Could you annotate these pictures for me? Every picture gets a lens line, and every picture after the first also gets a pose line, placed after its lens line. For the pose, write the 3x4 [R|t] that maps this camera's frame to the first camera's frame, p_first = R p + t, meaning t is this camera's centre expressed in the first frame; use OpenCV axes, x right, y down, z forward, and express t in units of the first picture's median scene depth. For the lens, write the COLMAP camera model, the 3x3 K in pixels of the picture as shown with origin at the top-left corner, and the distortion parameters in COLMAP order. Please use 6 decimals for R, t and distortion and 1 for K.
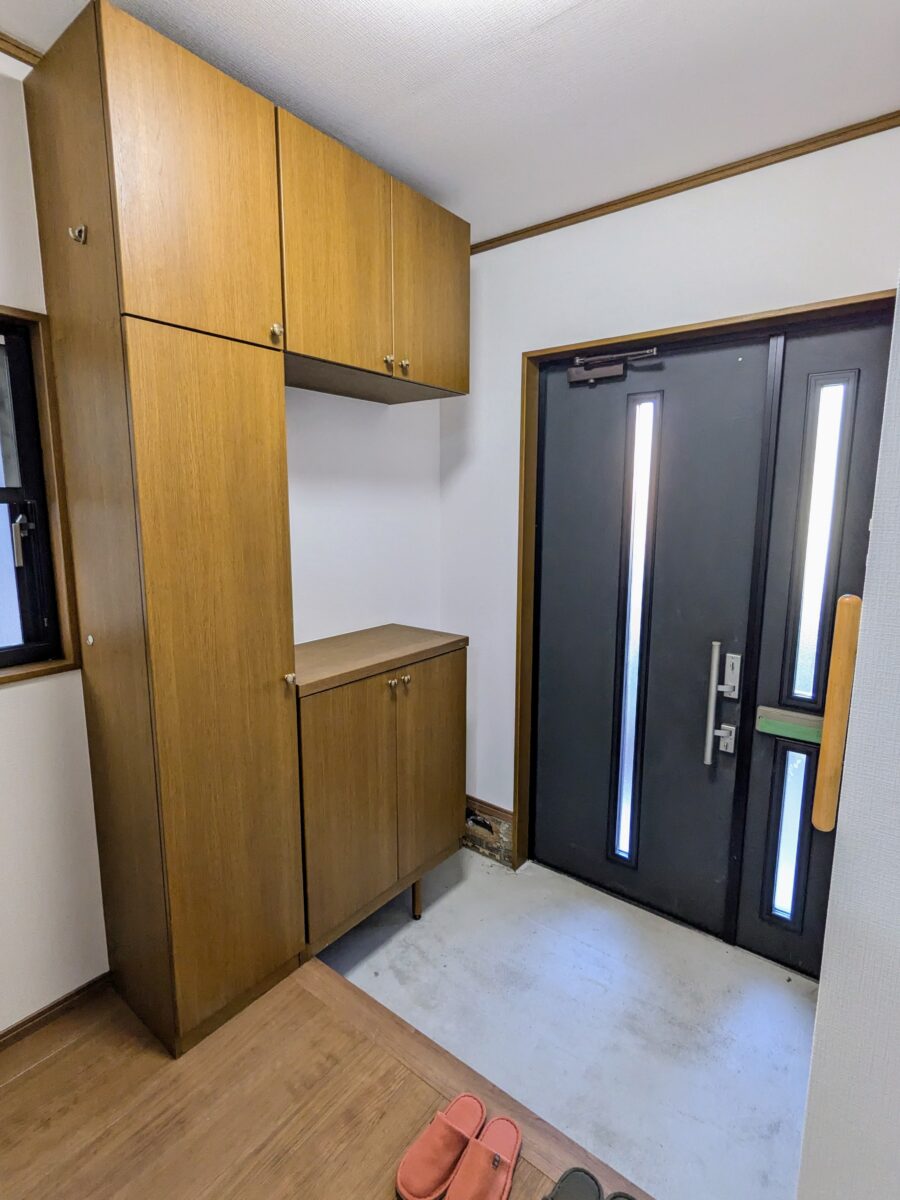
lens RADIAL K [[579.1, 0, 443.4], [0, 579.1, 592.2], [0, 0, 1]] dist [-0.005862, 0.004858]
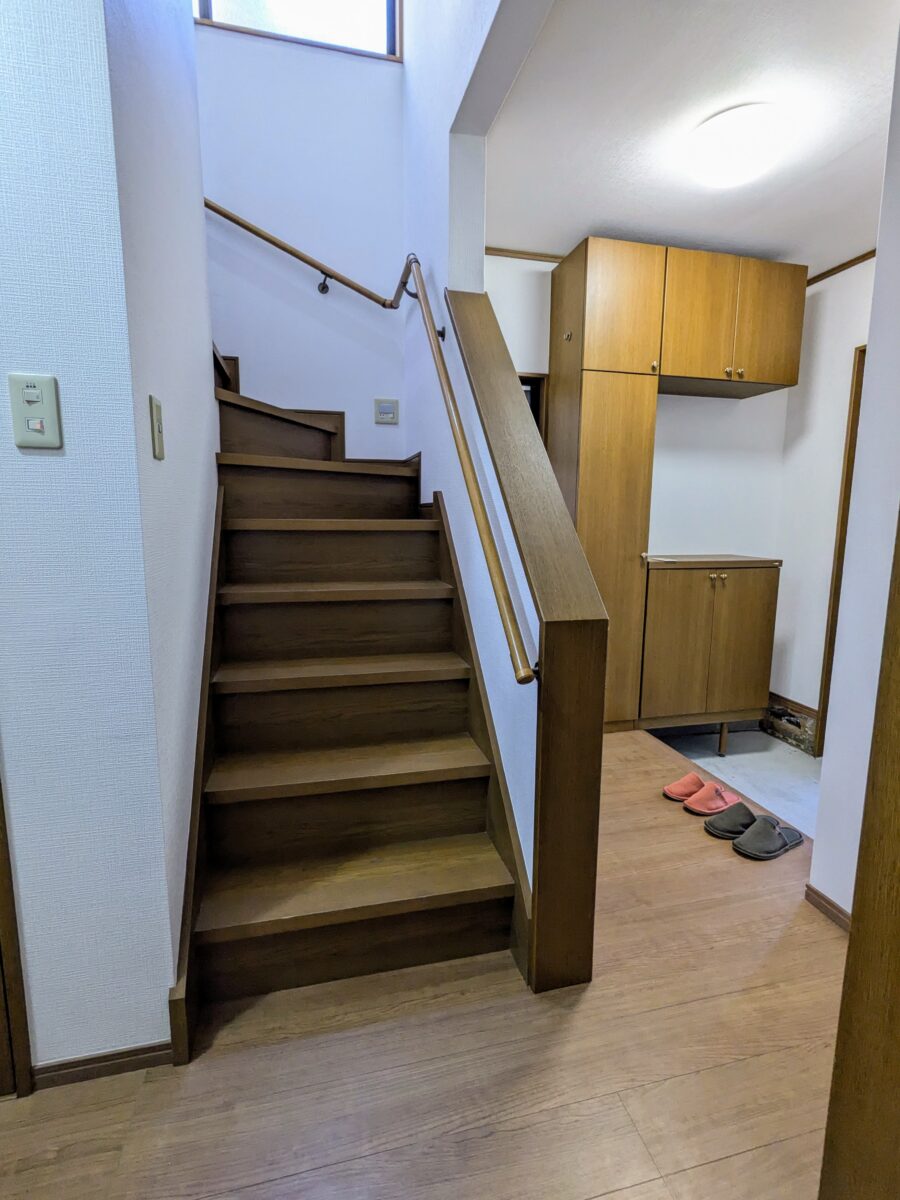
lens RADIAL K [[579.1, 0, 454.6], [0, 579.1, 596.1], [0, 0, 1]] dist [-0.005862, 0.004858]
pose [[0.790396, 0.092264, -0.605608, 0.342785], [-0.103236, 0.994515, 0.016777, 0.280732], [0.603835, 0.049260, 0.795586, -0.724259]]
